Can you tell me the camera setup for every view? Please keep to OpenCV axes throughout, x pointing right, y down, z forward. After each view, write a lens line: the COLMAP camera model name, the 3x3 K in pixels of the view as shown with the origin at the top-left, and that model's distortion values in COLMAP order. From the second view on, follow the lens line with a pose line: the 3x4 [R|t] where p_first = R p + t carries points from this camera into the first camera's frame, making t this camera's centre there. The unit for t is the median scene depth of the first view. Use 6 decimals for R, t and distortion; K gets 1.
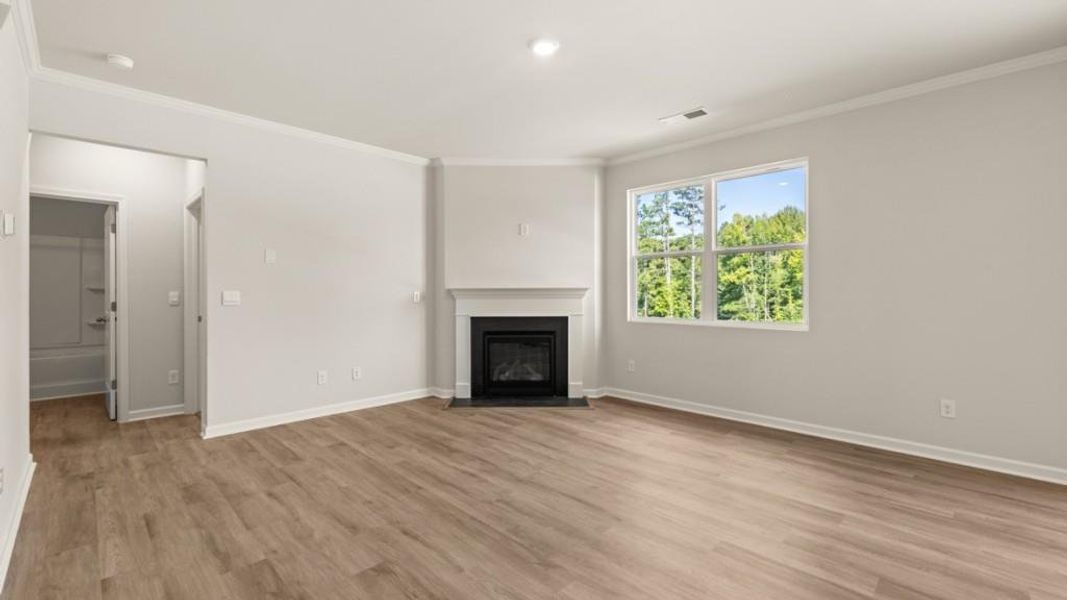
lens RADIAL K [[449.3, 0, 531.0], [0, 449.3, 294.7], [0, 0, 1]] dist [0.000864, -0.000176]
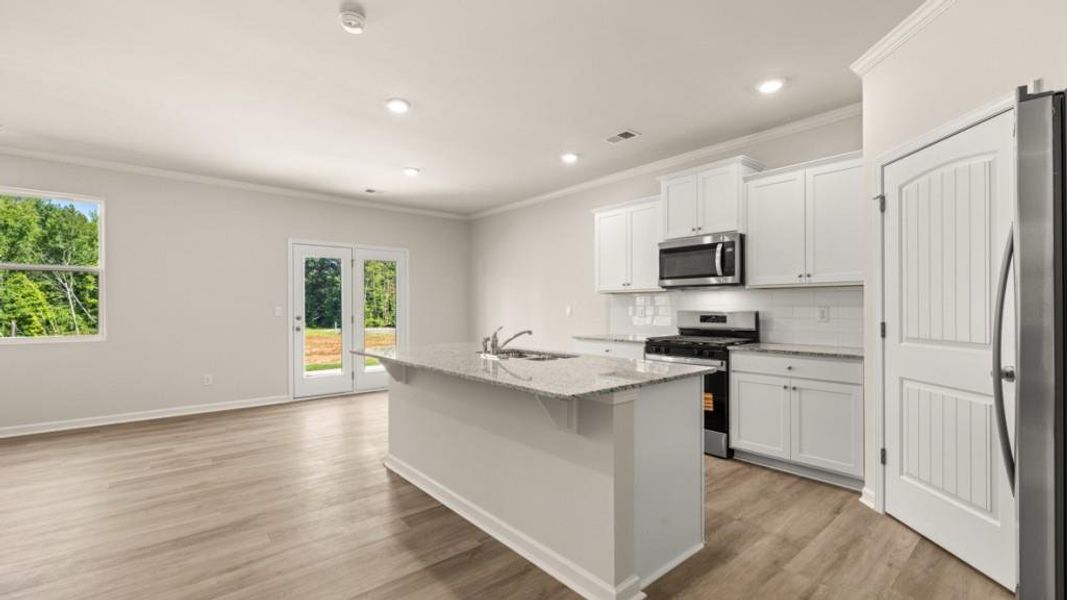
lens RADIAL K [[451.9, 0, 526.7], [0, 451.9, 306.8], [0, 0, 1]] dist [0.002297, 0.000230]
pose [[0.093553, 0.002568, 0.995611, -0.374911], [0.005856, 0.999978, -0.003130, -0.000328], [-0.995597, 0.006124, 0.093536, -0.192426]]
